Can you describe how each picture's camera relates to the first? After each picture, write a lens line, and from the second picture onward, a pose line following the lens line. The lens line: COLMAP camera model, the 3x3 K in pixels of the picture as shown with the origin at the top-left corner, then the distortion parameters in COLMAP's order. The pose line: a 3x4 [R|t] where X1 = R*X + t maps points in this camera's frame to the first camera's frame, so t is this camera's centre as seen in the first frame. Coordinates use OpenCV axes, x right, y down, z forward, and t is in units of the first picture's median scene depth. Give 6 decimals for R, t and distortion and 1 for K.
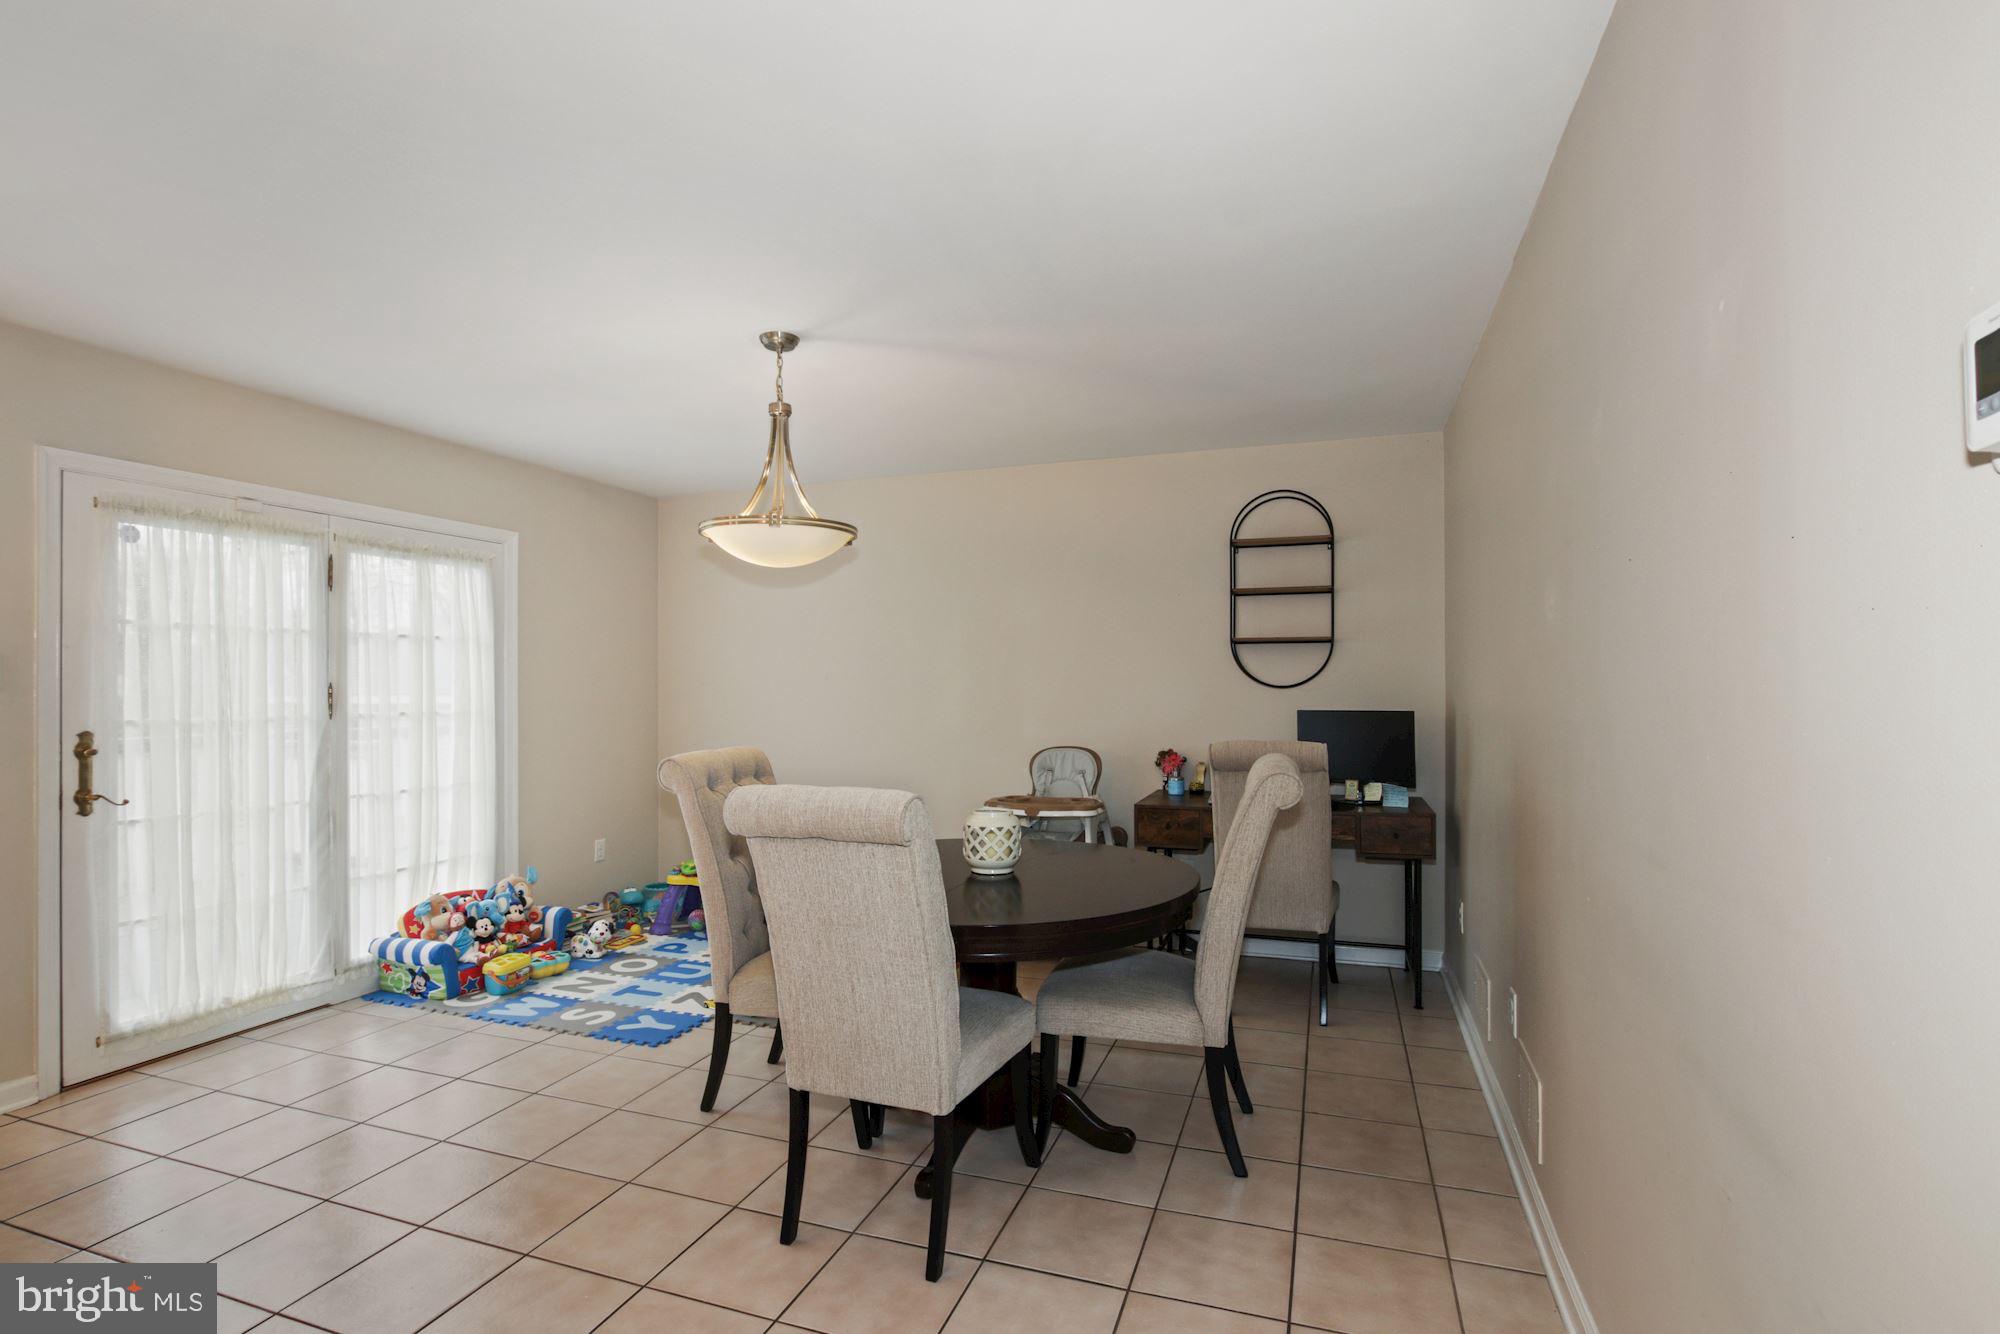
lens RADIAL K [[941.7, 0, 999.3], [0, 941.7, 672.5], [0, 0, 1]] dist [-0.001358, 0.000295]
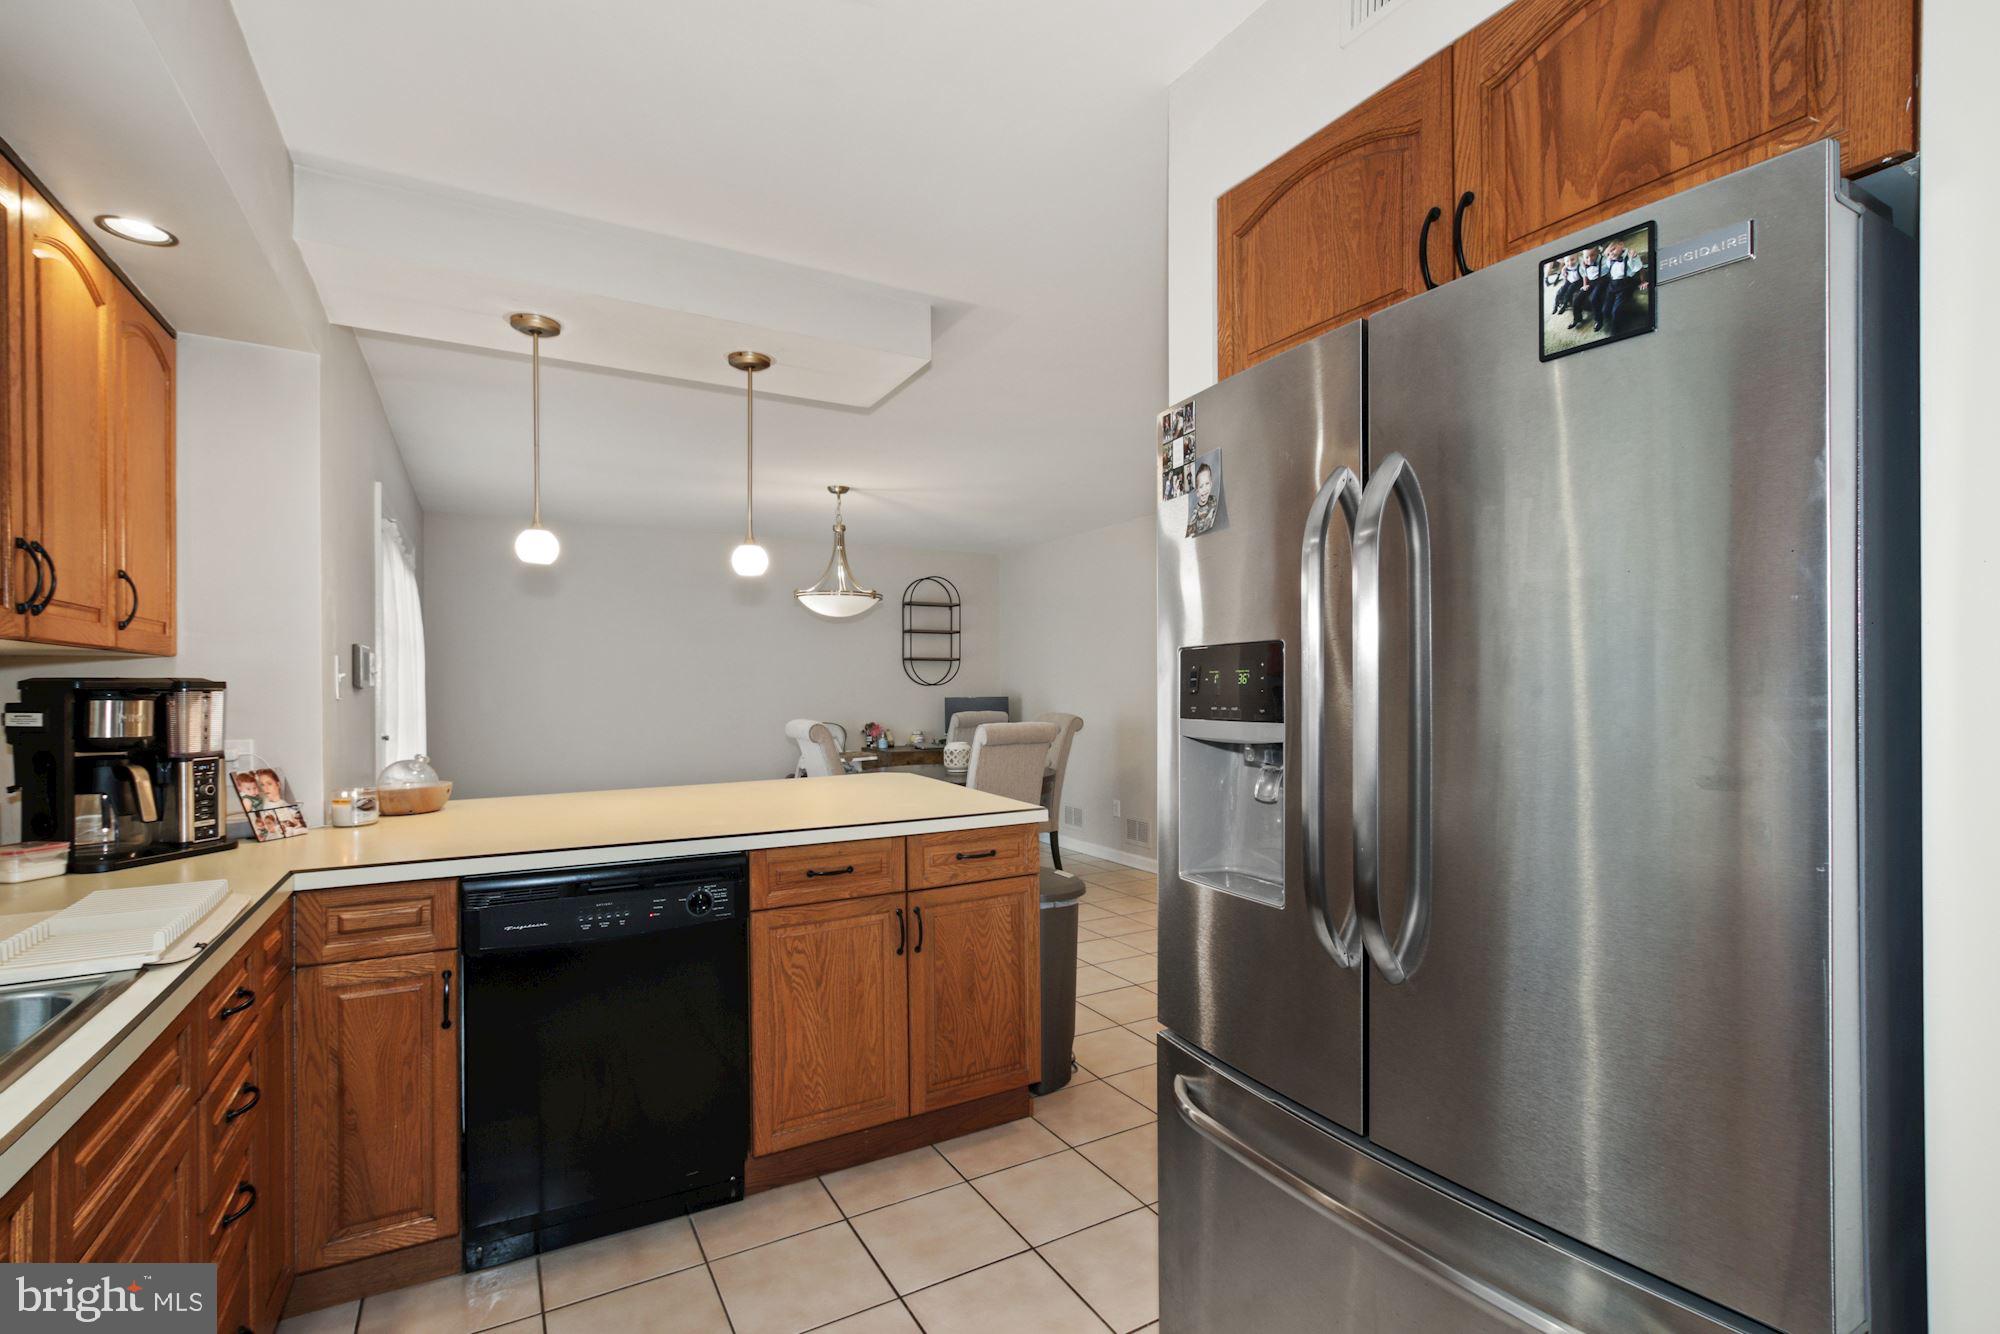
lens RADIAL K [[941.7, 0, 999.3], [0, 941.7, 672.5], [0, 0, 1]] dist [-0.001358, 0.000295]
pose [[0.663666, 0.007299, 0.747994, -0.962088], [0.006361, 0.999861, -0.015400, 0.020140], [-0.748002, 0.014978, 0.663527, -0.291631]]
